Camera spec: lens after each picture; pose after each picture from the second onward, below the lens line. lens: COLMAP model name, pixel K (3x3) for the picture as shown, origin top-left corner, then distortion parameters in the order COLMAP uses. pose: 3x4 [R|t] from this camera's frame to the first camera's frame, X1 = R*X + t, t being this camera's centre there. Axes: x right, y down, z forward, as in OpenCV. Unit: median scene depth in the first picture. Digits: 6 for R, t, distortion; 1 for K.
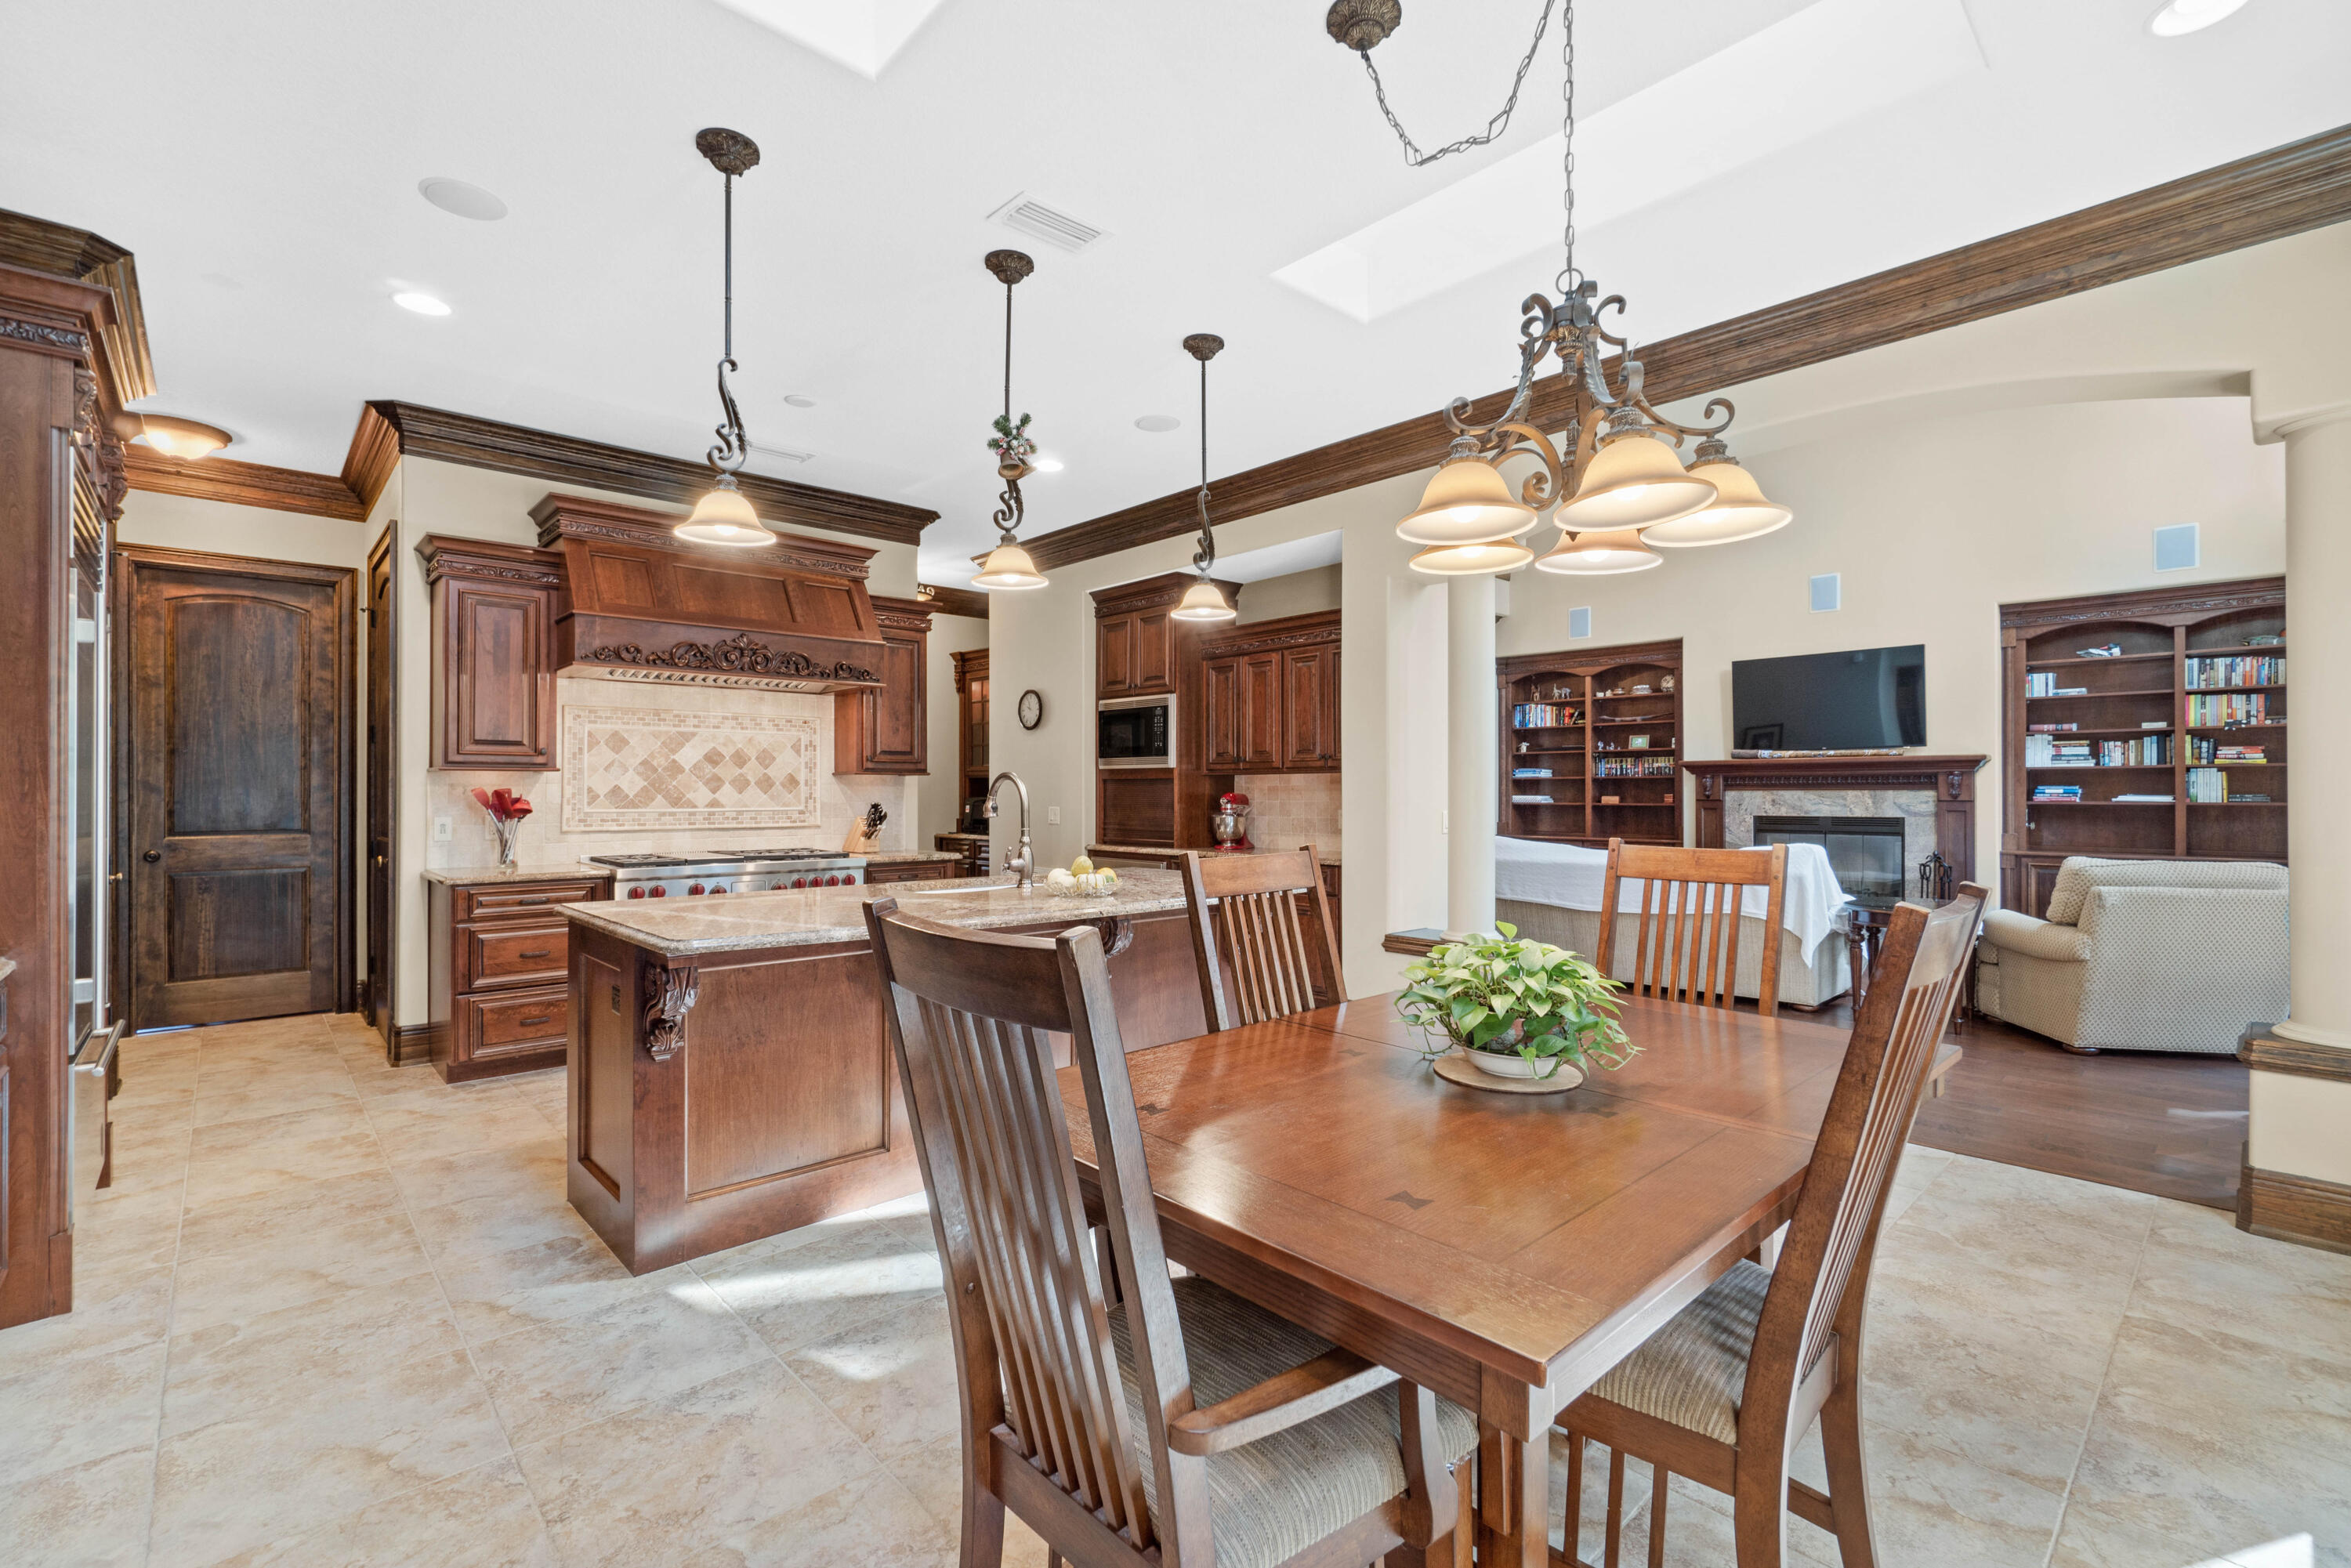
lens RADIAL K [[1027.9, 0, 1169.3], [0, 1027.9, 784.2], [0, 0, 1]] dist [-0.001919, -0.000235]
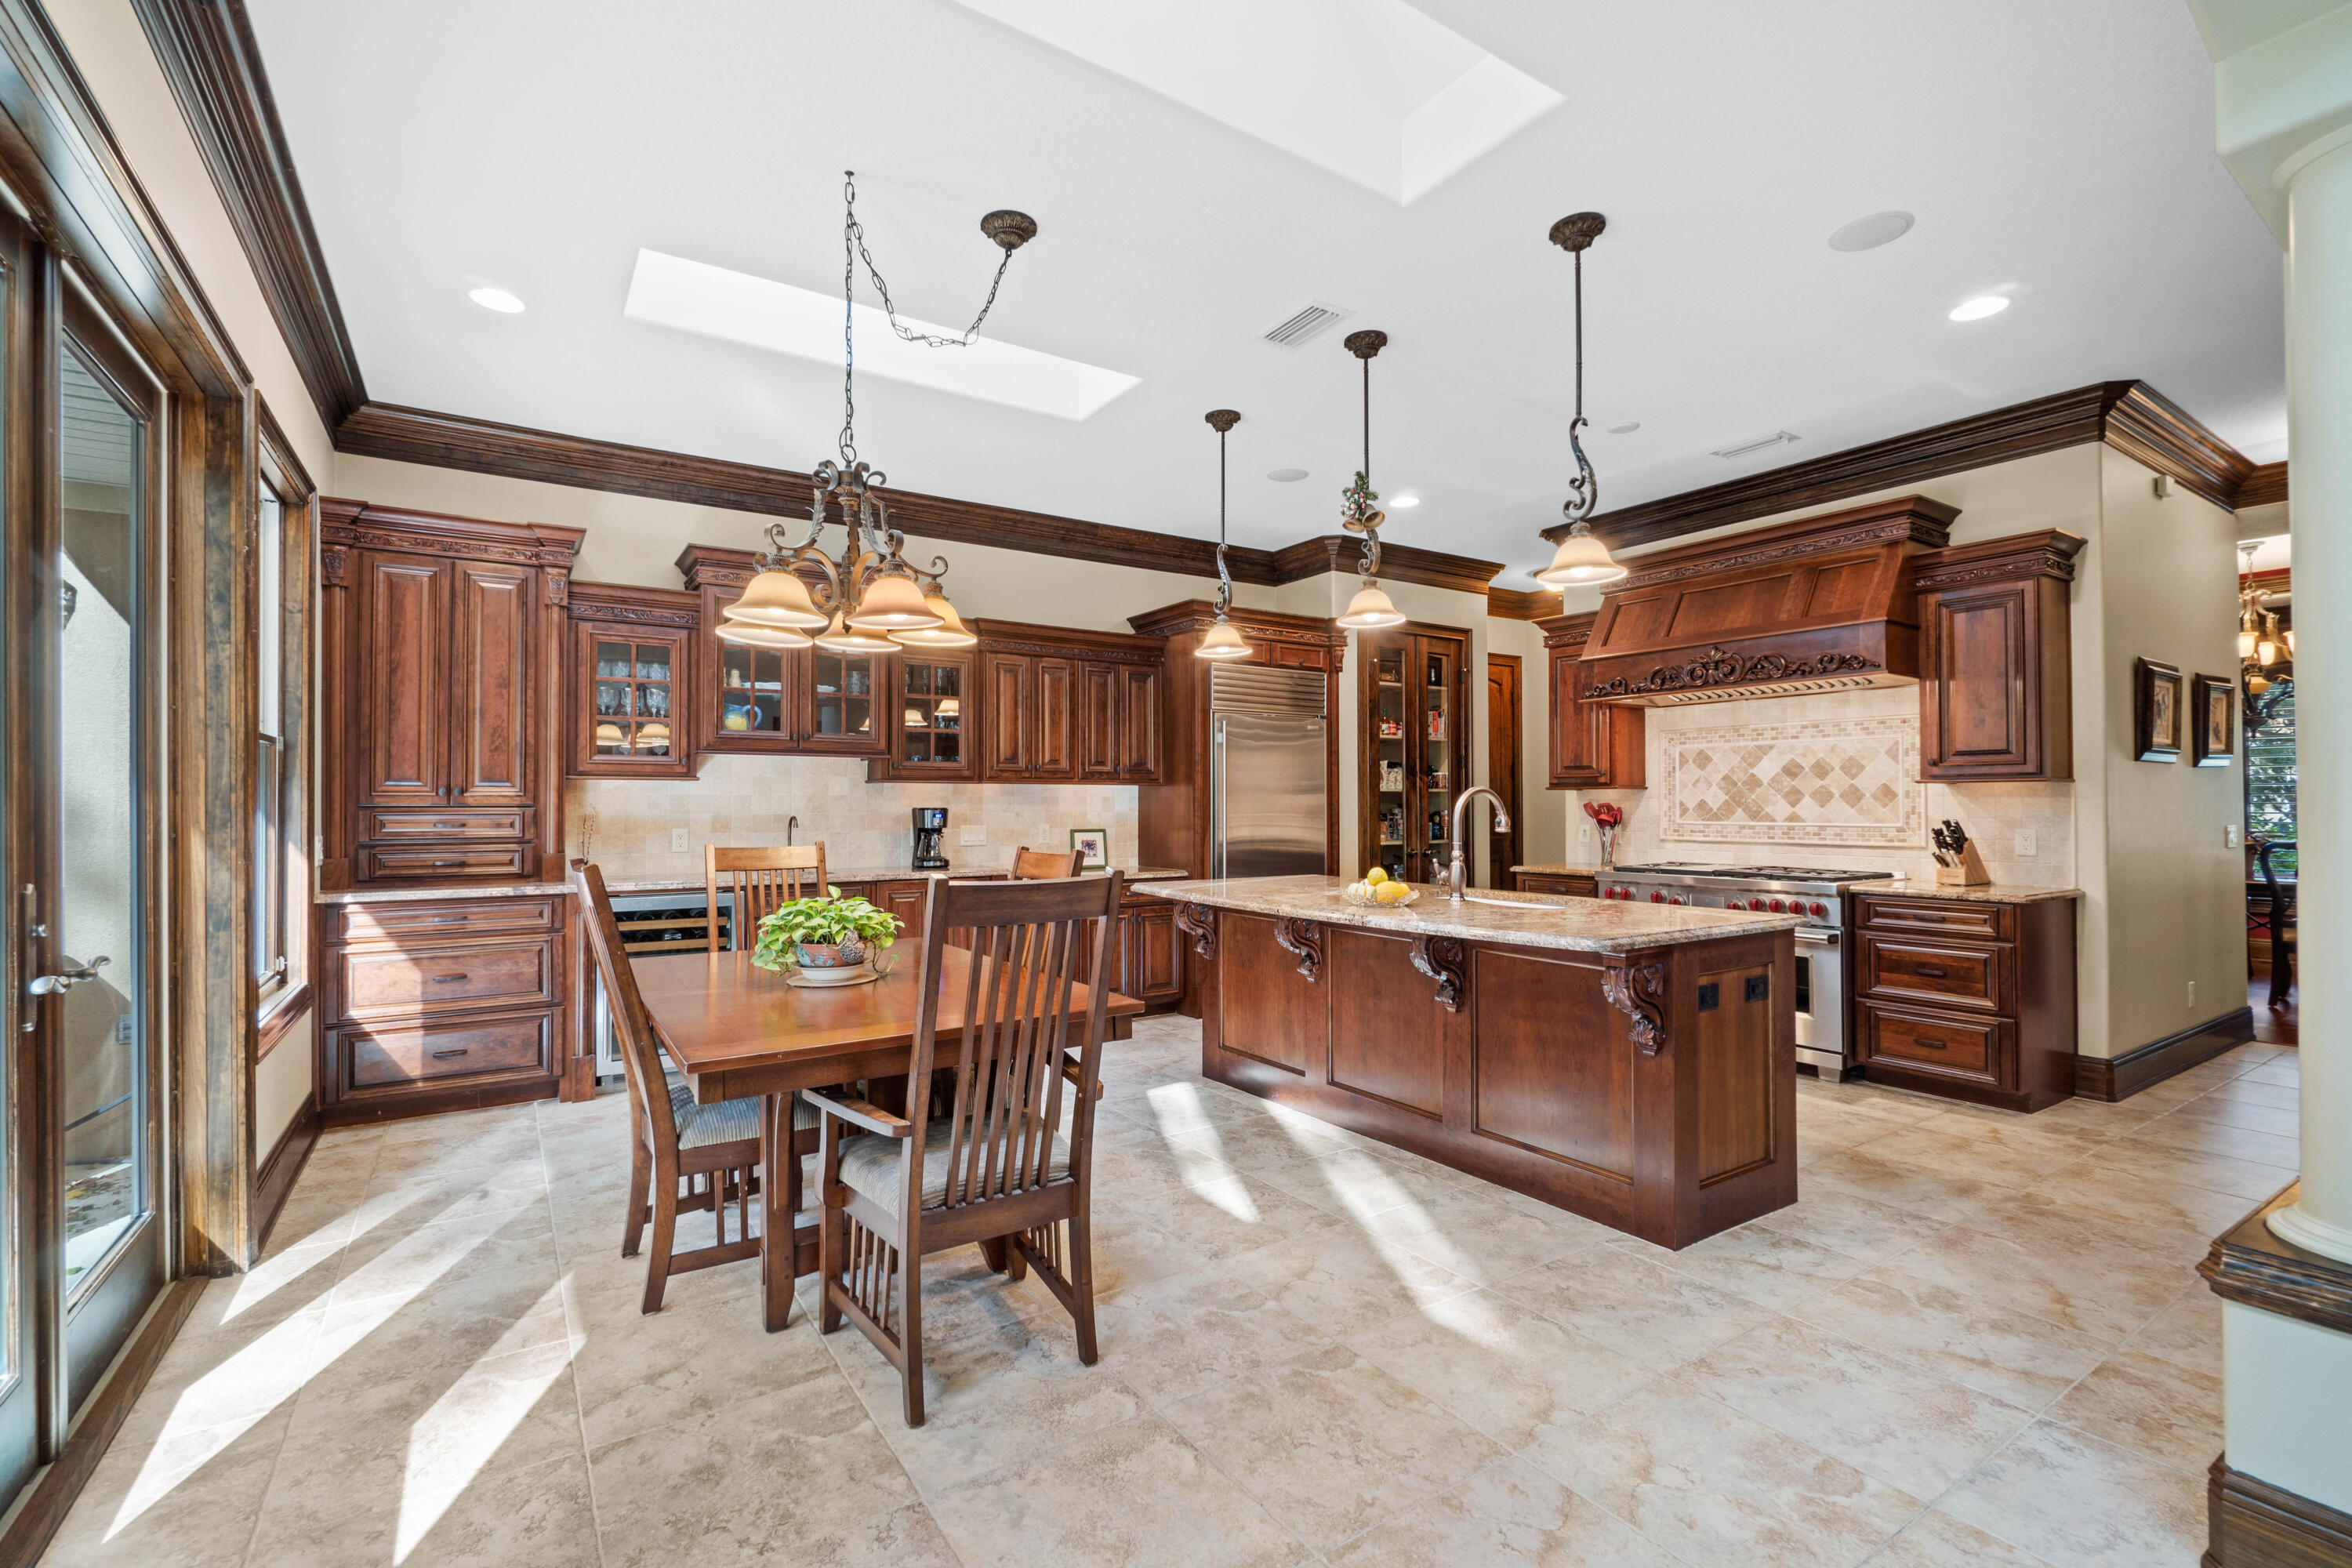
lens RADIAL K [[1031.9, 0, 1161.4], [0, 1031.9, 803.7], [0, 0, 1]] dist [0.000245, 0.000597]
pose [[-0.160280, 0.001154, -0.987071, 0.618050], [0.012659, 0.999919, -0.000887, -0.000745], [0.986990, -0.012637, -0.160281, 0.593051]]
